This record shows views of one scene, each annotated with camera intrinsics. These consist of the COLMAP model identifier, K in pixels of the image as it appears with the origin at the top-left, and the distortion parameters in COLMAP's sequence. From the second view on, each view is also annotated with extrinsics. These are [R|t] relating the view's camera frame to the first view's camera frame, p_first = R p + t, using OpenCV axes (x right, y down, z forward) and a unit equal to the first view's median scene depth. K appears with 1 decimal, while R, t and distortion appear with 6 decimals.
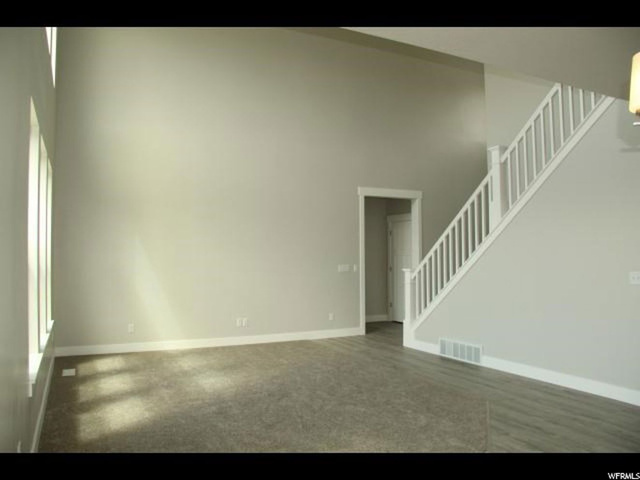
lens RADIAL K [[500.3, 0, 318.8], [0, 500.3, 241.4], [0, 0, 1]] dist [-0.138500, 0.067747]
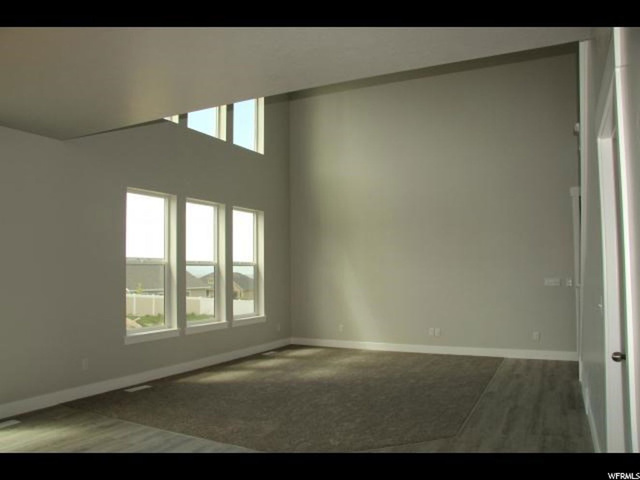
lens RADIAL K [[500.3, 0, 319.7], [0, 500.3, 240.6], [0, 0, 1]] dist [-0.138500, 0.067747]
pose [[0.611124, -0.041695, -0.790436, 0.529983], [0.033027, 0.999085, -0.027167, -0.010122], [0.790845, -0.009503, 0.611942, 0.171427]]
